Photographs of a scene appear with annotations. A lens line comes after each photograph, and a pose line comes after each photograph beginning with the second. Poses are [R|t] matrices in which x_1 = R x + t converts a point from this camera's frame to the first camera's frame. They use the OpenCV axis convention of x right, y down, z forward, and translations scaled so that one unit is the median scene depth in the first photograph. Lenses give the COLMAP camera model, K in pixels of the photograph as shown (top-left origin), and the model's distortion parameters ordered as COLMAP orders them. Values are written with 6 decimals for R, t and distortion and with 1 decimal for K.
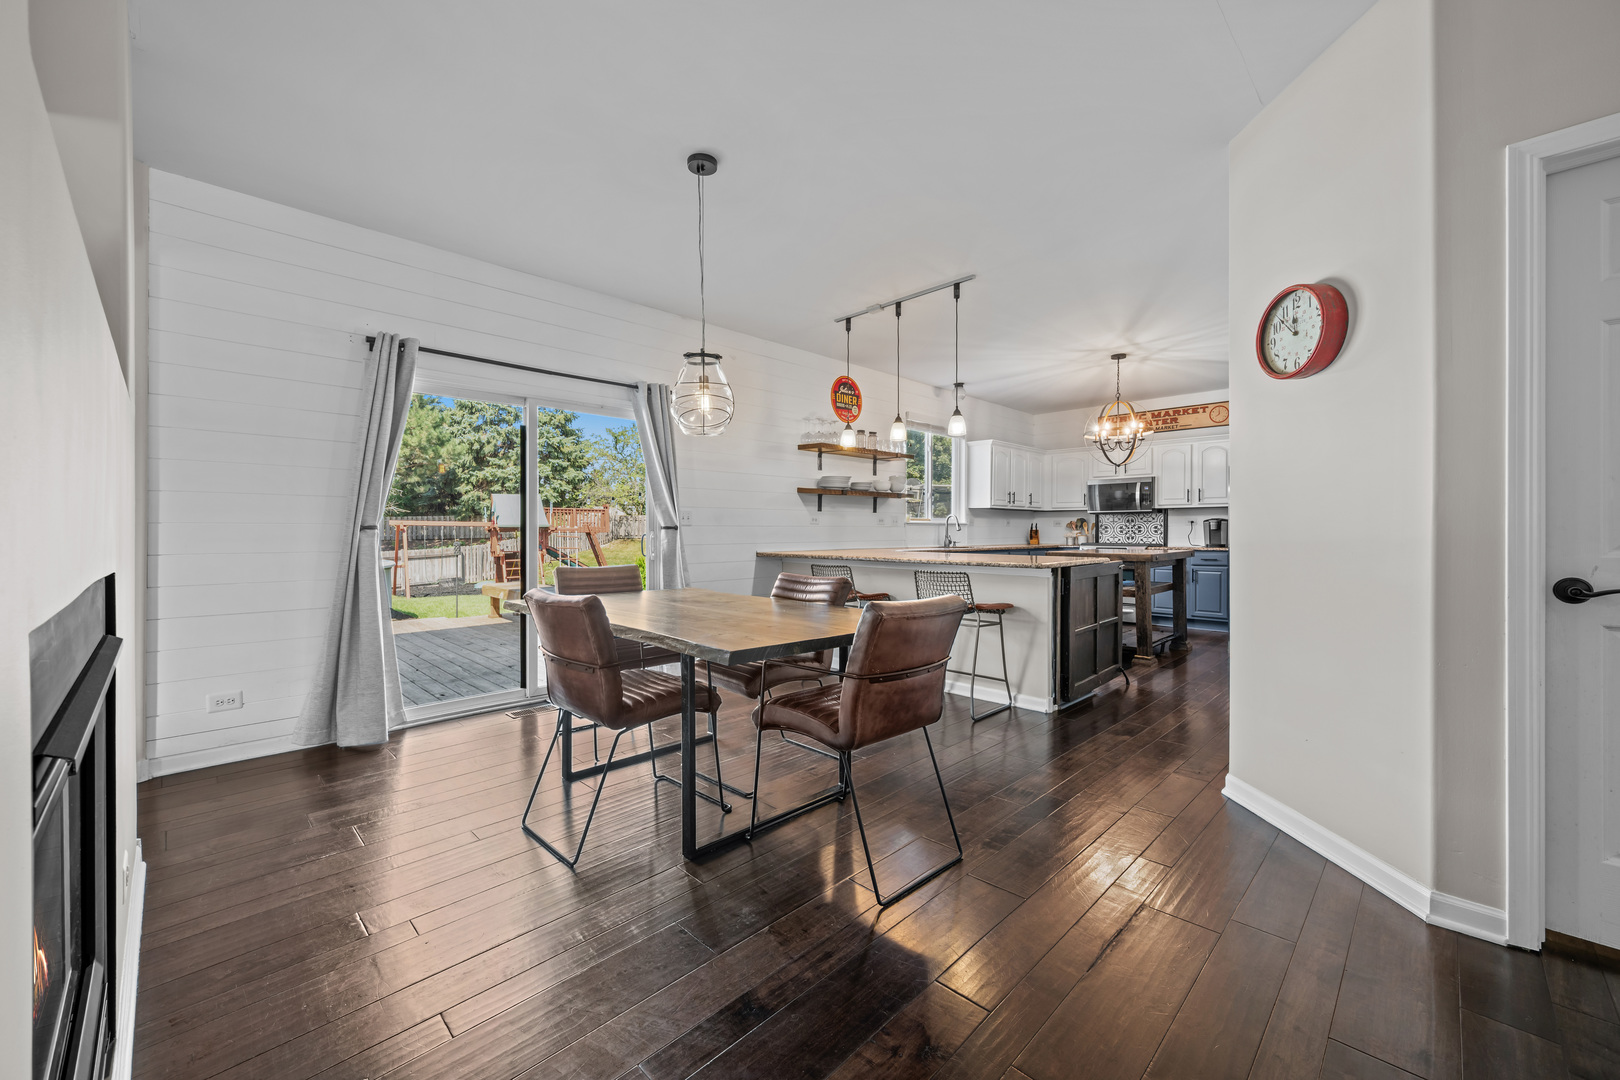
lens RADIAL K [[639.2, 0, 813.0], [0, 639.2, 533.8], [0, 0, 1]] dist [0.000534, 0.000016]
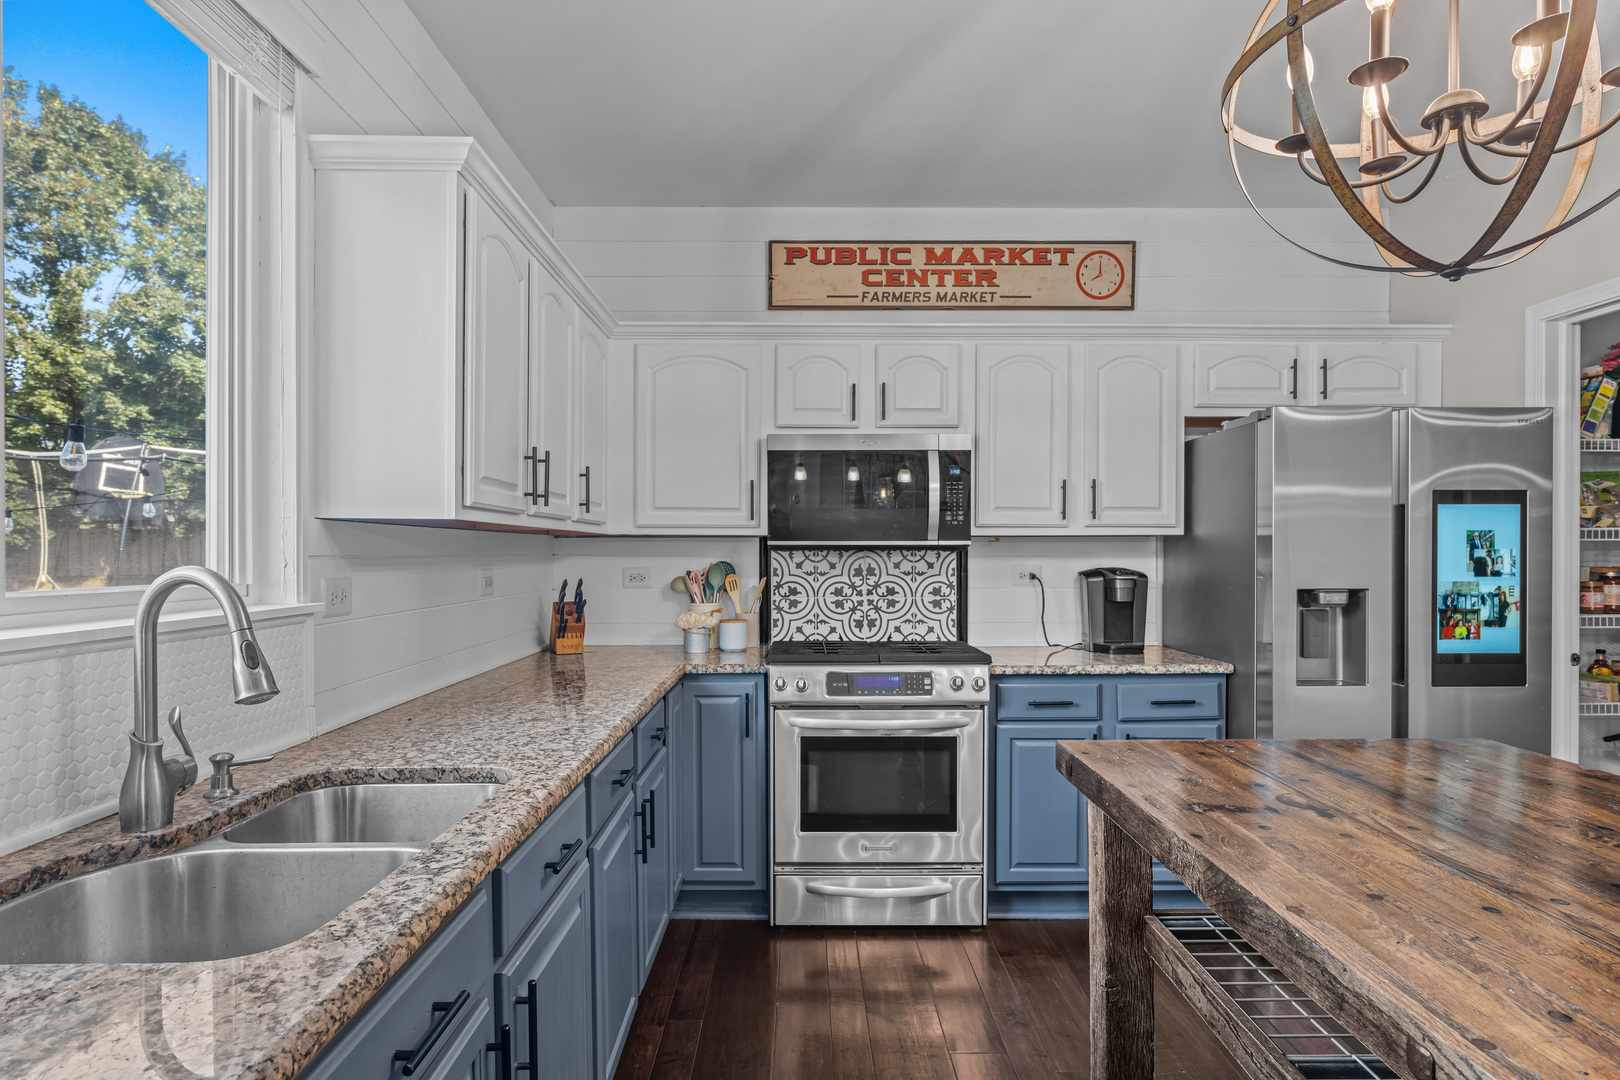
lens RADIAL K [[872.3, 0, 813.7], [0, 872.3, 548.5], [0, 0, 1]] dist [0.001310, 0.000060]
pose [[0.698081, 0.003945, 0.716008, 0.166752], [0.001236, 0.999977, -0.006715, -0.029943], [-0.716017, 0.005572, 0.698060, 0.736106]]
